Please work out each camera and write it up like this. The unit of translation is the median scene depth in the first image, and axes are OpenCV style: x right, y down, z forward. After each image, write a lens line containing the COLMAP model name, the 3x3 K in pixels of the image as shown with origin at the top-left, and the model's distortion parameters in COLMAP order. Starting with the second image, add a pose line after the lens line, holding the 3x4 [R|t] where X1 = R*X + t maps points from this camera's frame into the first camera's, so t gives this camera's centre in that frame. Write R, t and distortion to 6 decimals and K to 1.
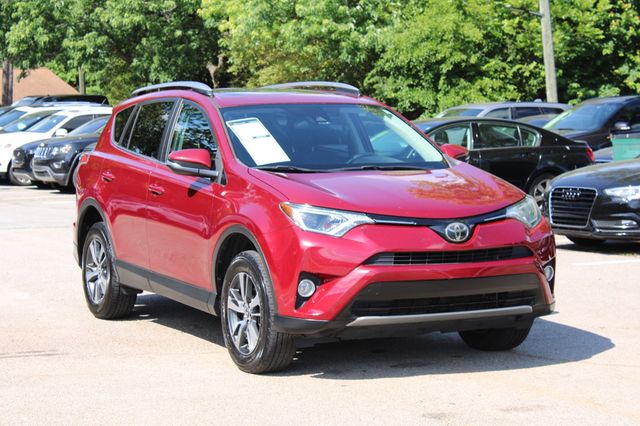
lens RADIAL K [[1588.8, 0, 318.9], [0, 1588.8, 213.2], [0, 0, 1]] dist [0.042483, 0.000000]
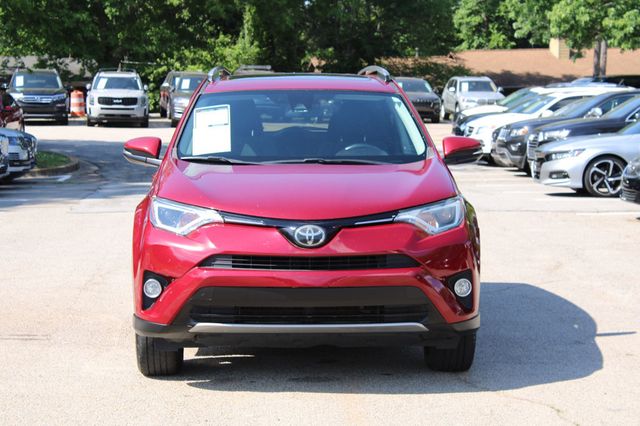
lens RADIAL K [[1588.8, 0, 319.9], [0, 1588.8, 212.8], [0, 0, 1]] dist [0.042483, 0.000000]
pose [[0.912251, 0.037964, -0.407869, 0.413239], [-0.032716, 0.999268, 0.019839, -0.017124], [0.408323, -0.004754, 0.912825, 0.166910]]
